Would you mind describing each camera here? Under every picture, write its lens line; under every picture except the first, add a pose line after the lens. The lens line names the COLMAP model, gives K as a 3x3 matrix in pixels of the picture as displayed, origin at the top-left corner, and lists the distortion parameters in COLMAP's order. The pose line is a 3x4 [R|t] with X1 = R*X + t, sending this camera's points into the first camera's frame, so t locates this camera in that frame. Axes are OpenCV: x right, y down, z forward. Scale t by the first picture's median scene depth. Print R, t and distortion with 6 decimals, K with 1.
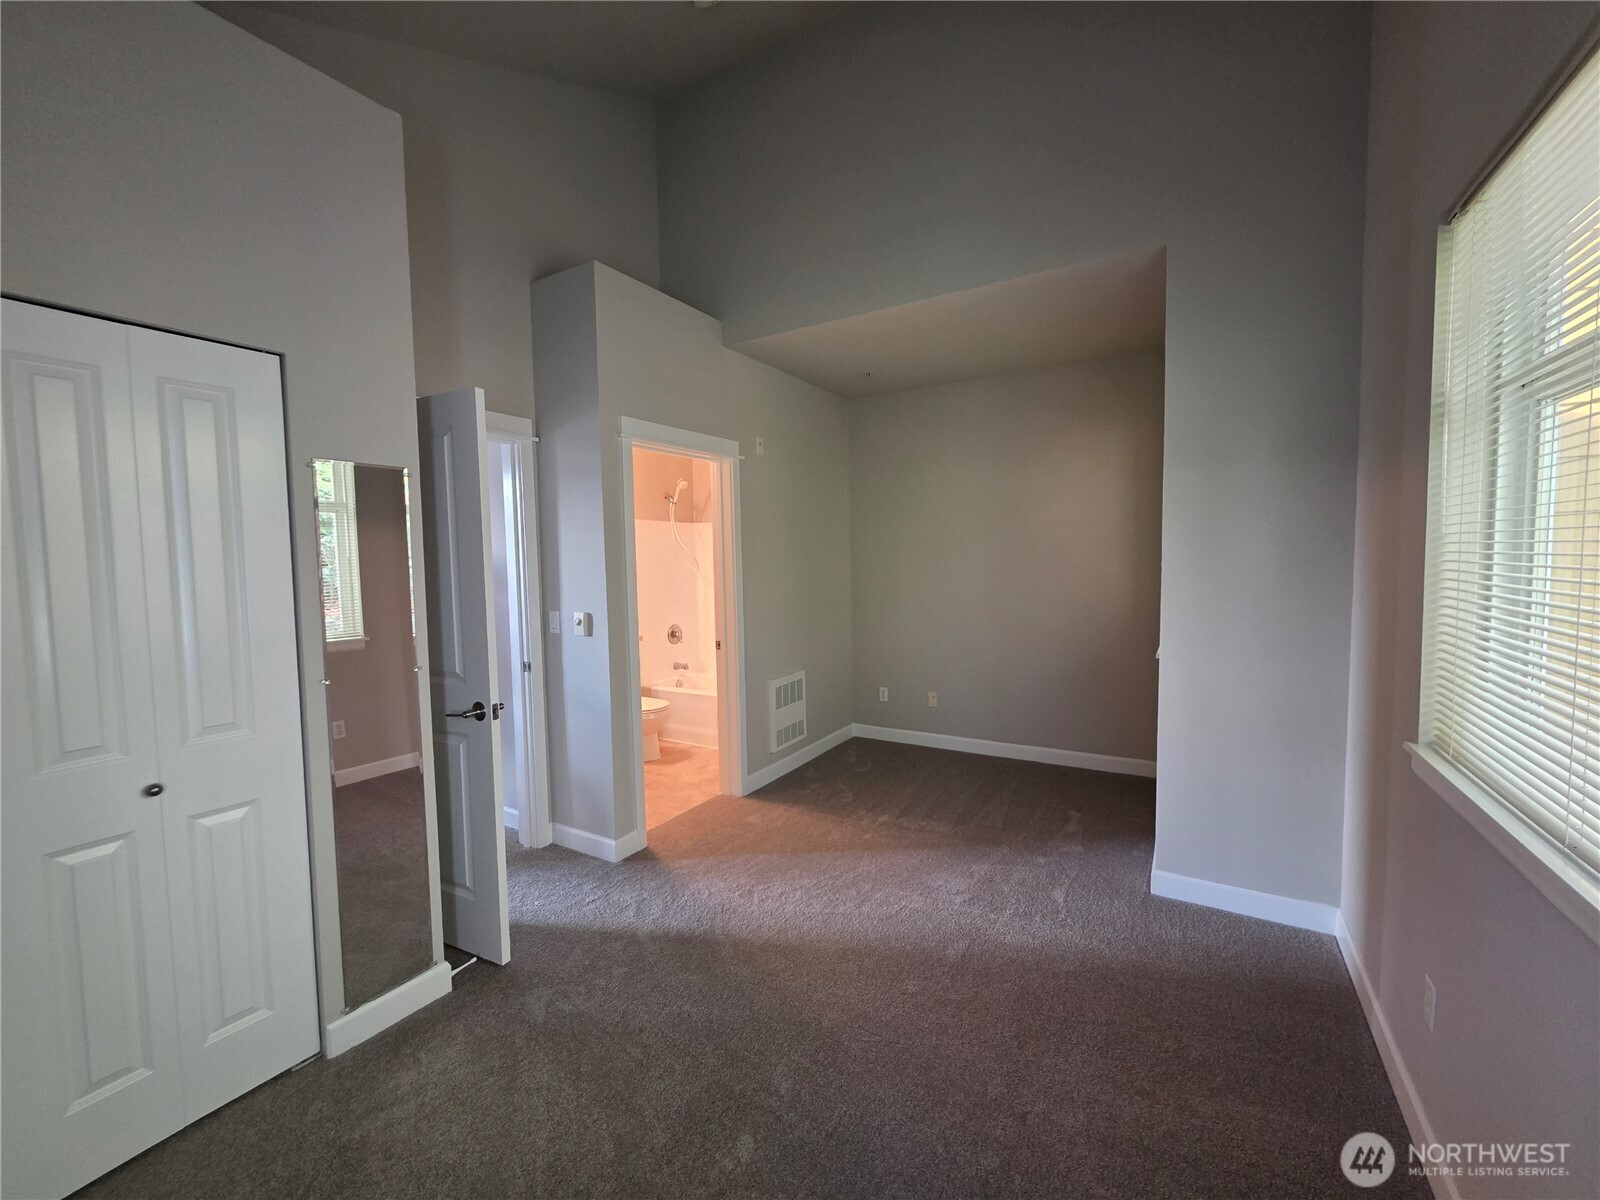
lens RADIAL K [[652.6, 0, 800.0], [0, 652.6, 600.0], [0, 0, 1]] dist [-0.001666, -0.000262]
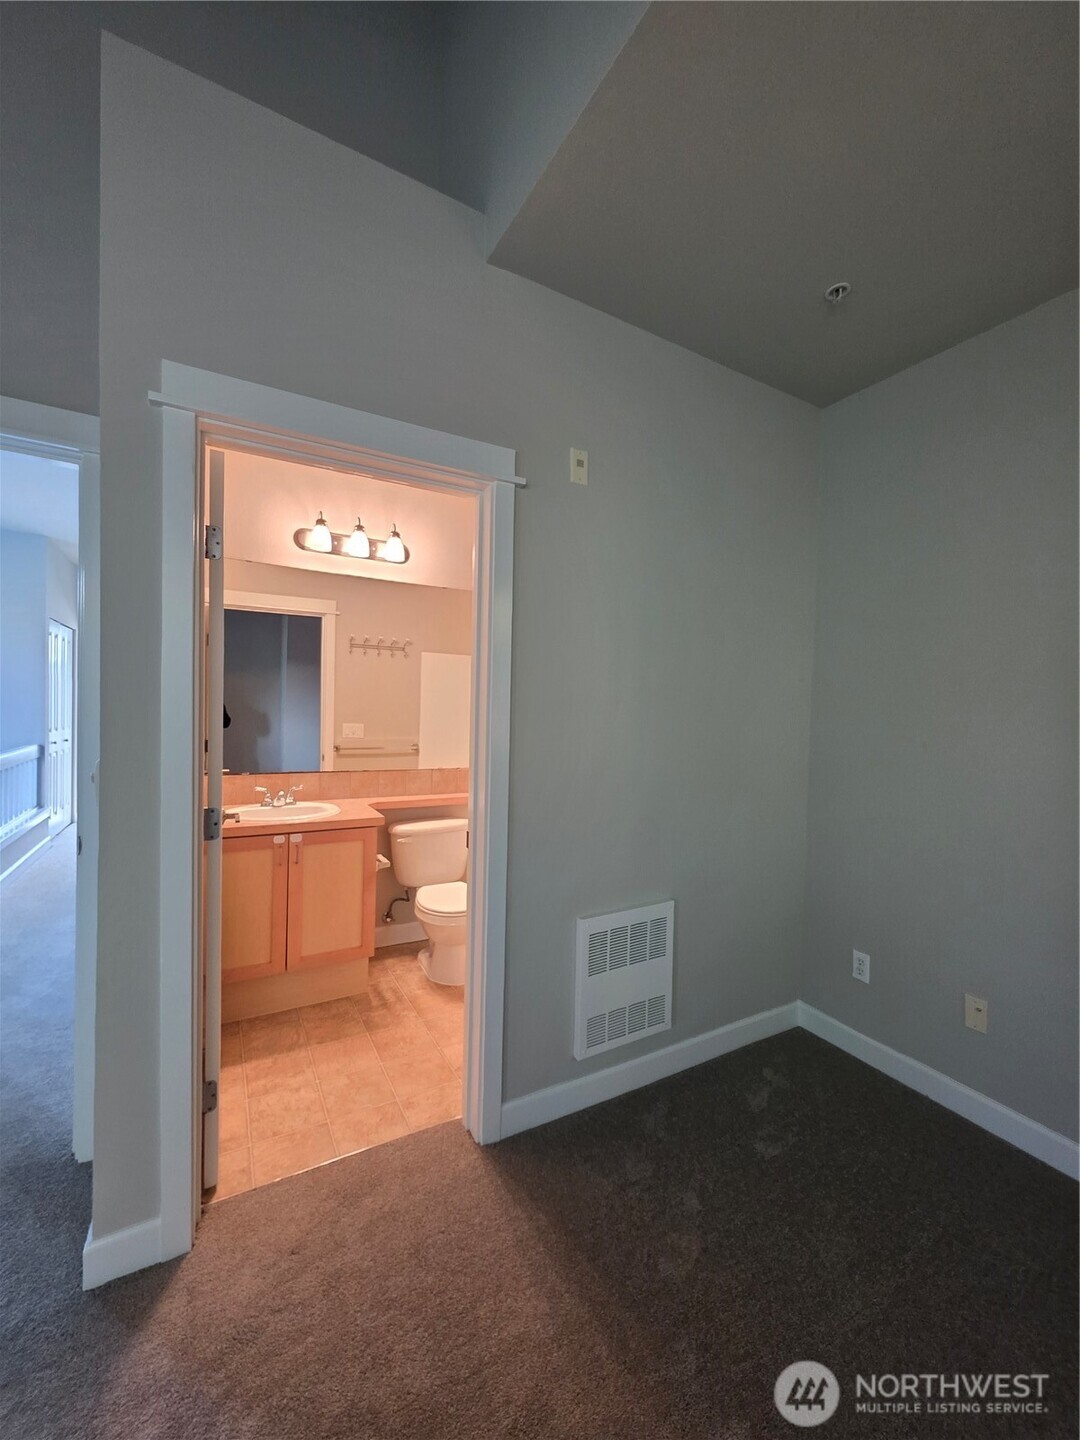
lens RADIAL K [[587.3, 0, 540.0], [0, 587.3, 720.0], [0, 0, 1]] dist [-0.001666, -0.000262]
pose [[0.873669, 0.060712, -0.482717, 0.141909], [-0.076443, 0.996990, -0.012962, -0.025782], [0.480477, 0.048225, 0.875680, 0.562590]]
